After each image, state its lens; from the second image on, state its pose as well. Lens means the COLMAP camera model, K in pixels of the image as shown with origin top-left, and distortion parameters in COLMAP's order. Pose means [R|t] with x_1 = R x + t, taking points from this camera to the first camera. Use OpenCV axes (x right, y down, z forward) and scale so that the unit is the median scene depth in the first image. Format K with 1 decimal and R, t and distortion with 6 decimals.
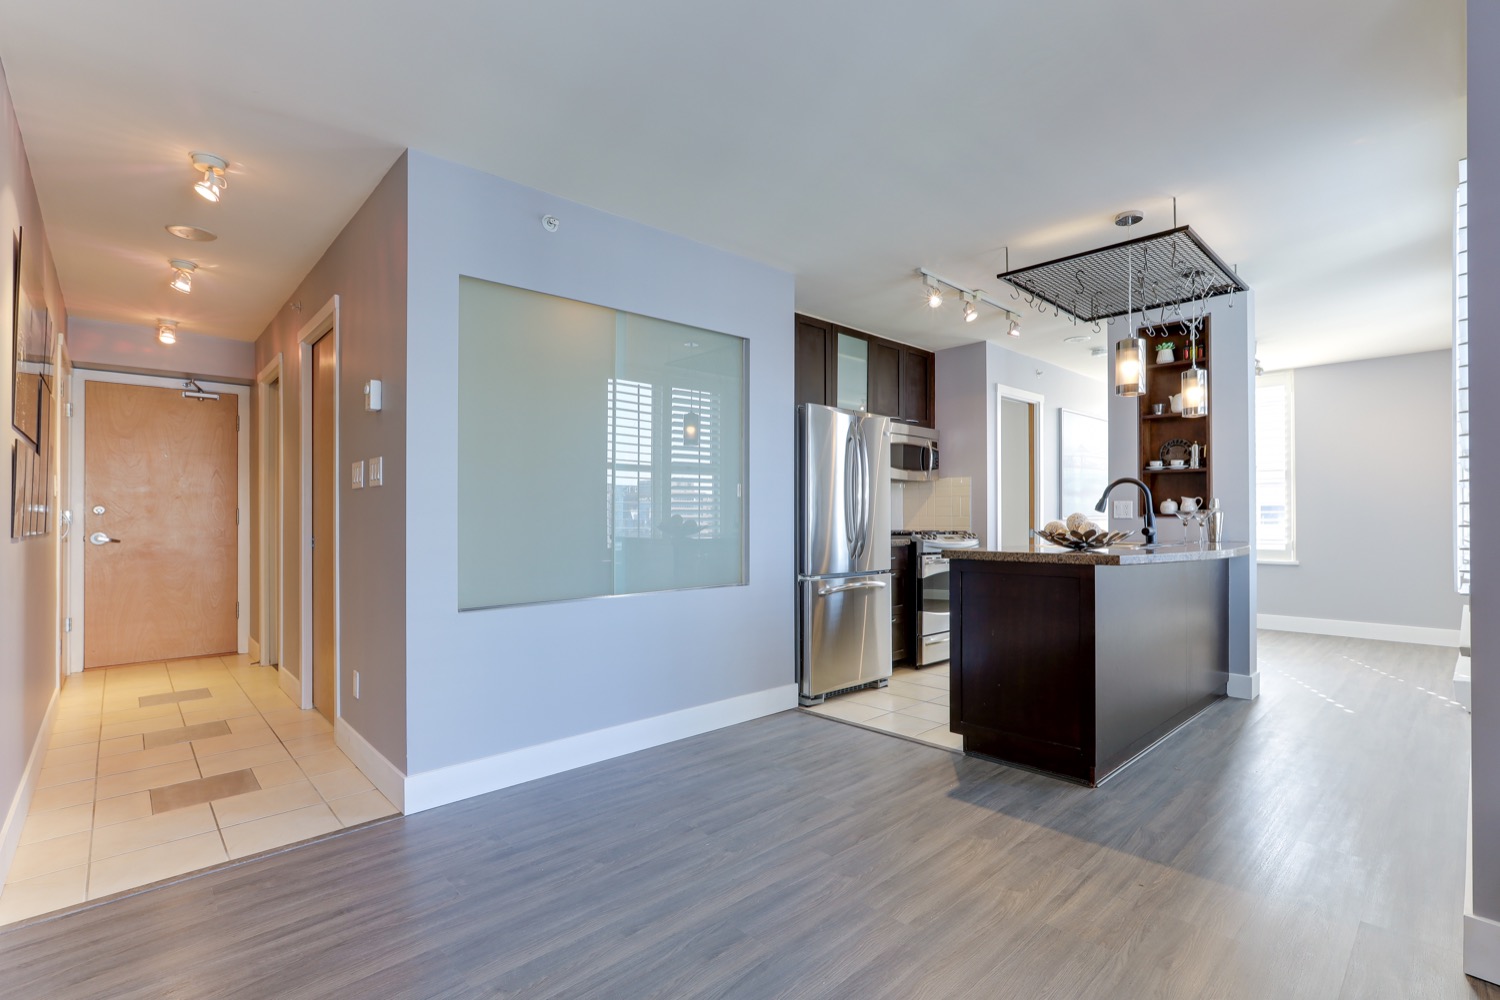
lens RADIAL K [[696.5, 0, 750.9], [0, 696.5, 515.1], [0, 0, 1]] dist [-0.028629, 0.013976]
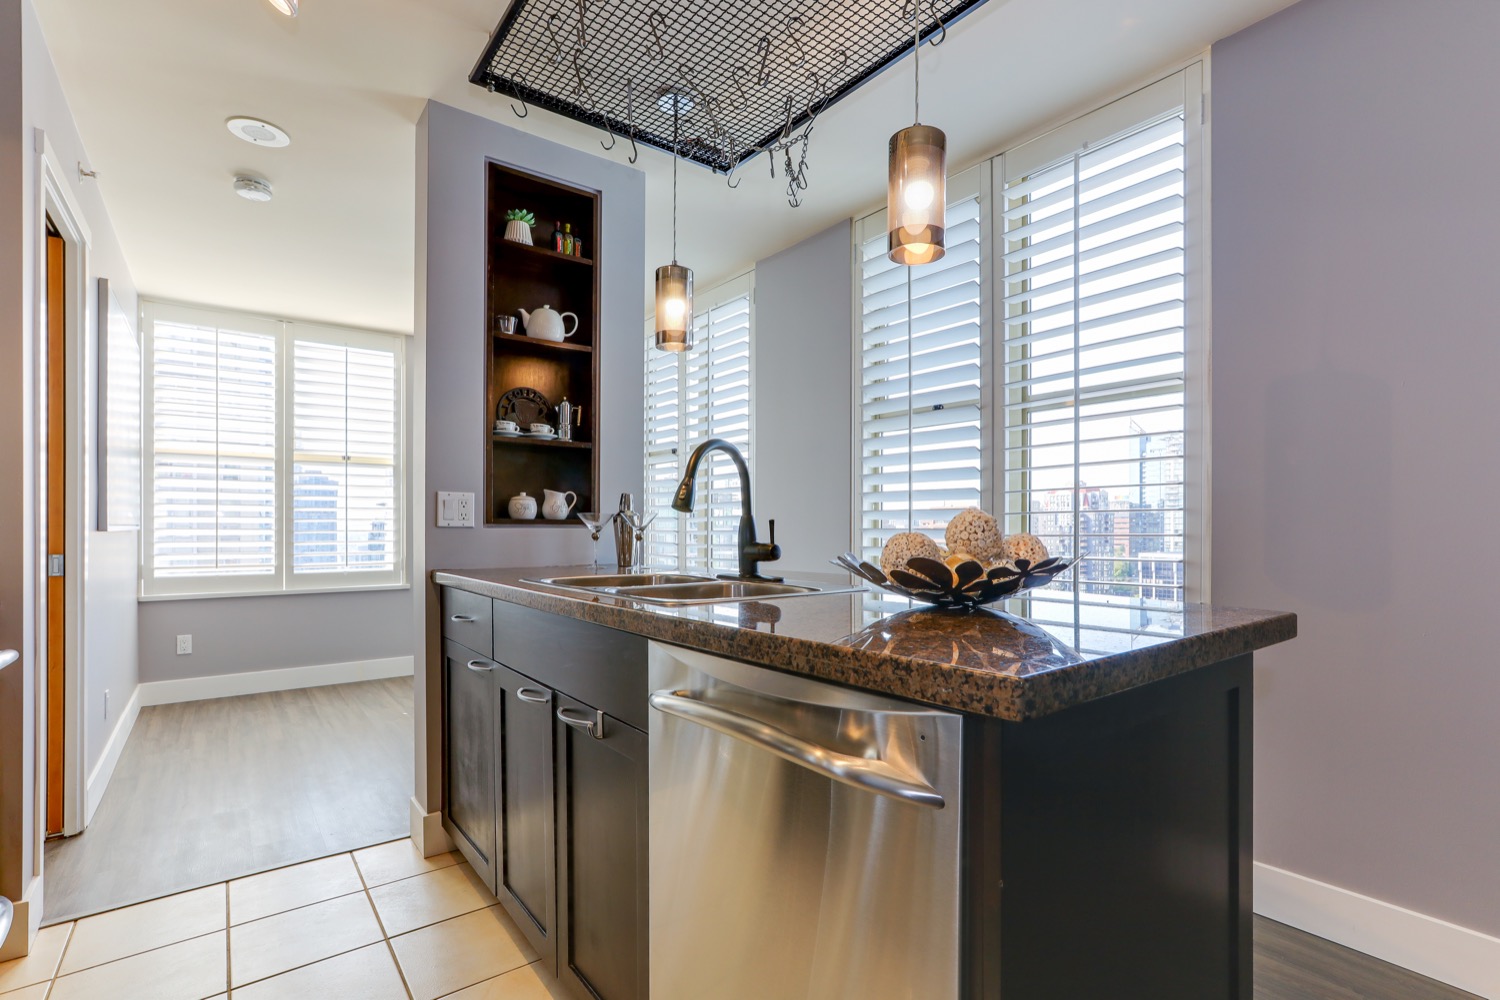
lens RADIAL K [[696.5, 0, 781.4], [0, 696.5, 534.4], [0, 0, 1]] dist [-0.028629, 0.013976]
pose [[0.071573, -0.006743, 0.997413, 0.066182], [-0.003277, 0.999970, 0.006995, 0.006718], [-0.997430, -0.003769, 0.071549, 0.827070]]
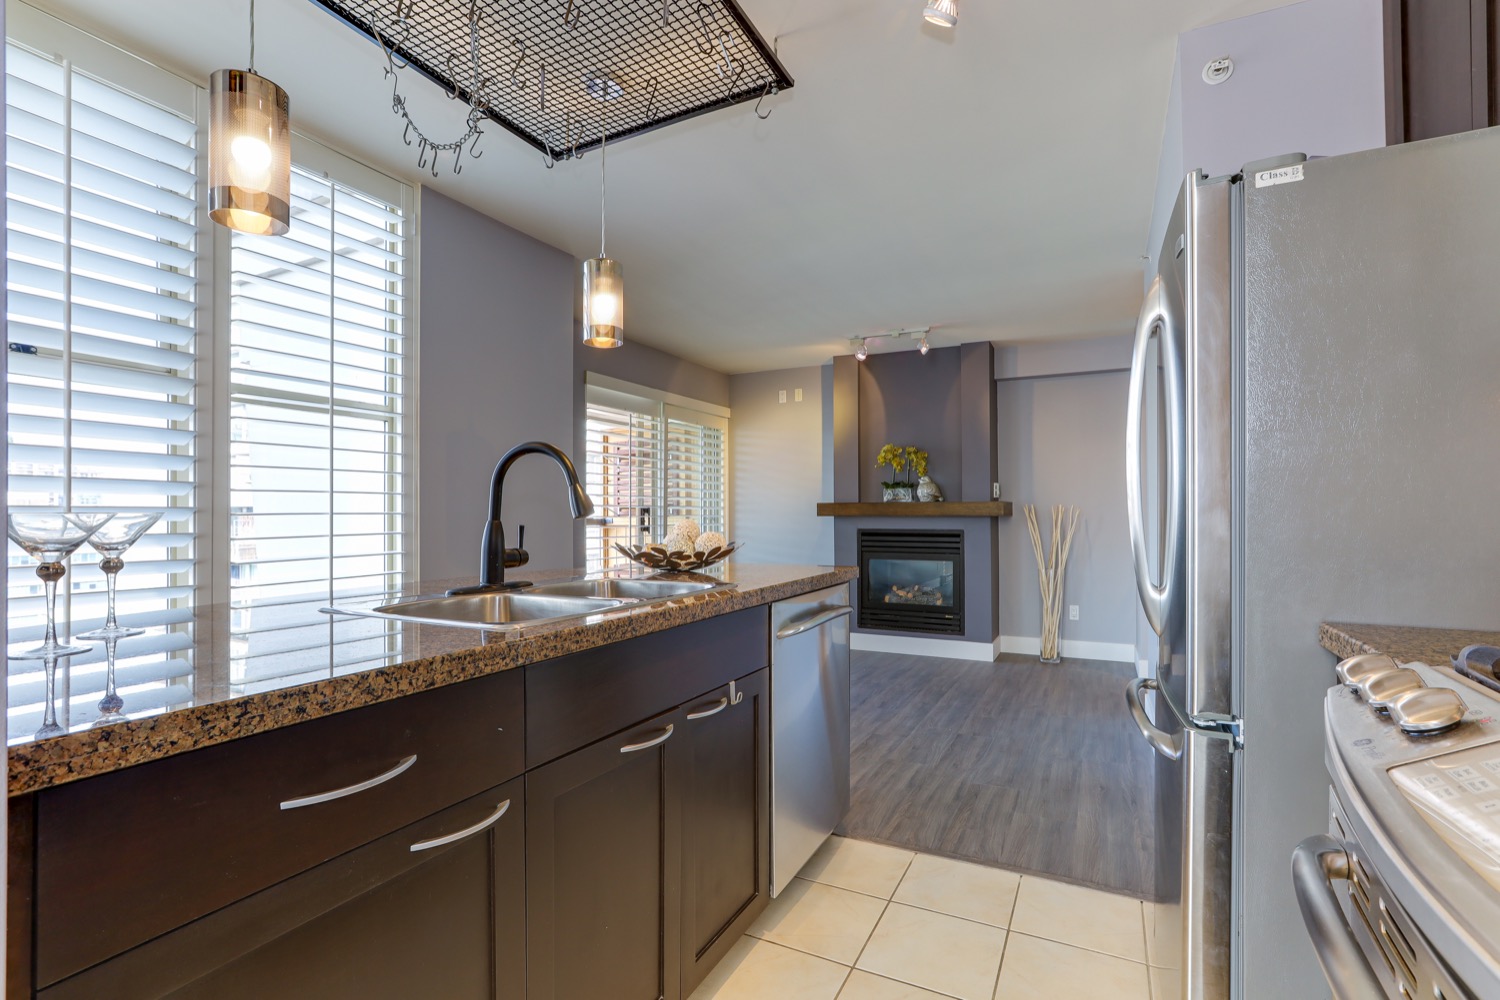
lens RADIAL K [[696.5, 0, 742.8], [0, 696.5, 513.4], [0, 0, 1]] dist [-0.028629, 0.013976]
pose [[-0.943362, 0.003609, -0.331747, 0.509380], [0.004978, 0.999982, -0.003278, -0.005107], [0.331729, -0.004744, -0.943363, 1.320571]]
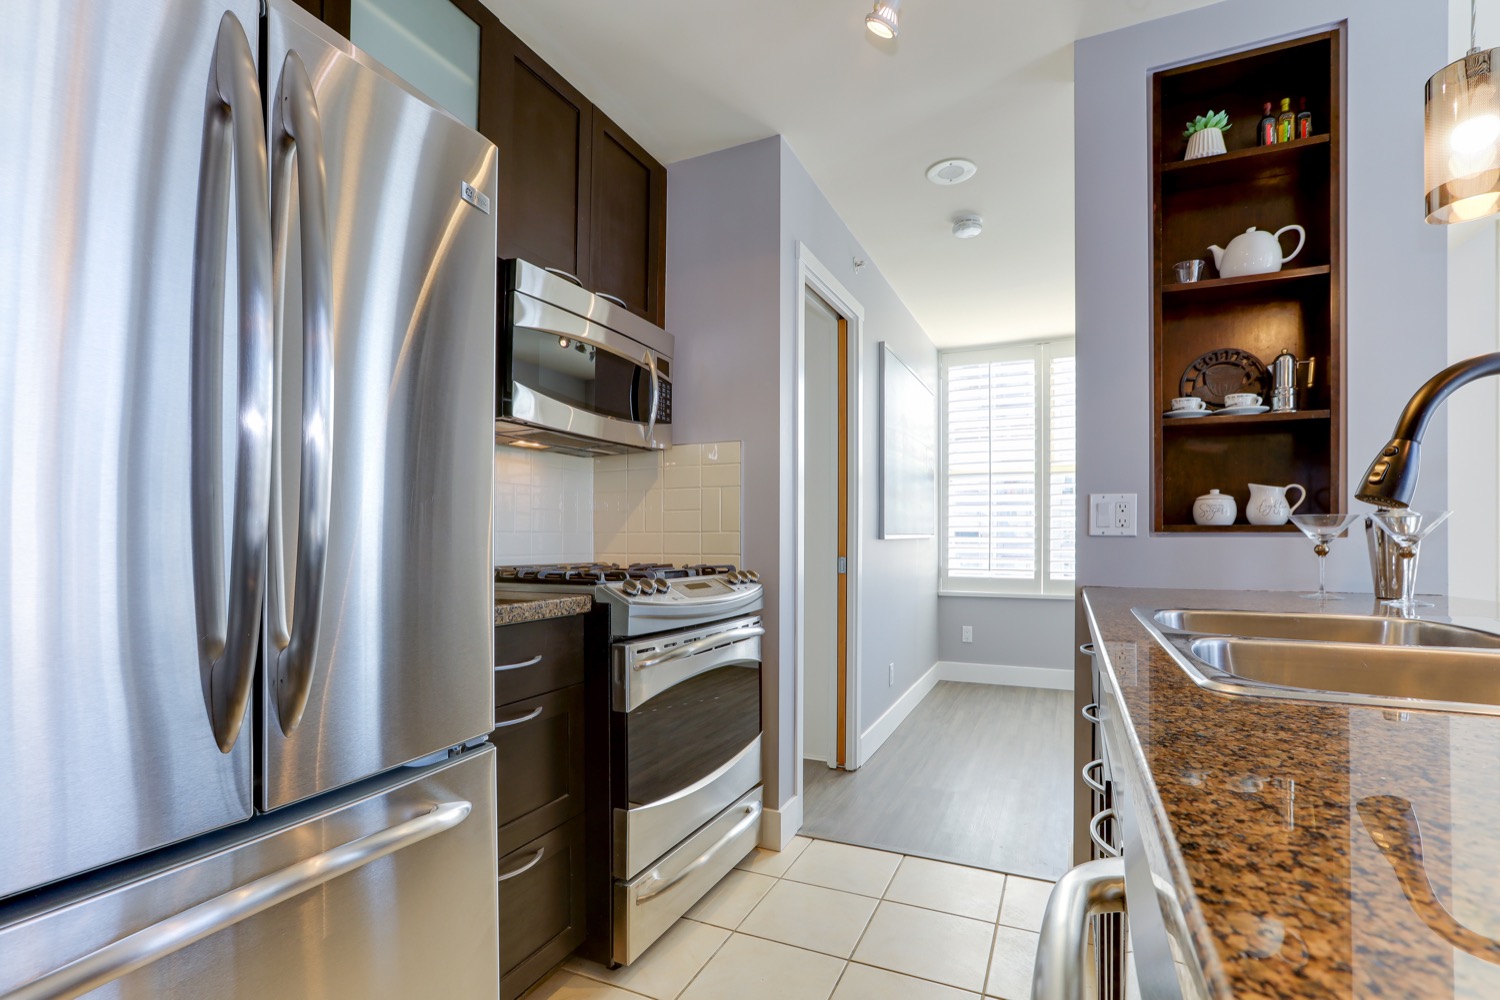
lens RADIAL K [[696.5, 0, 752.3], [0, 696.5, 534.7], [0, 0, 1]] dist [-0.028629, 0.013976]
pose [[0.925508, 0.003317, 0.378714, 0.209044], [-0.003708, 0.999993, 0.000304, 0.005465], [-0.378710, -0.001685, 0.925514, 0.793370]]
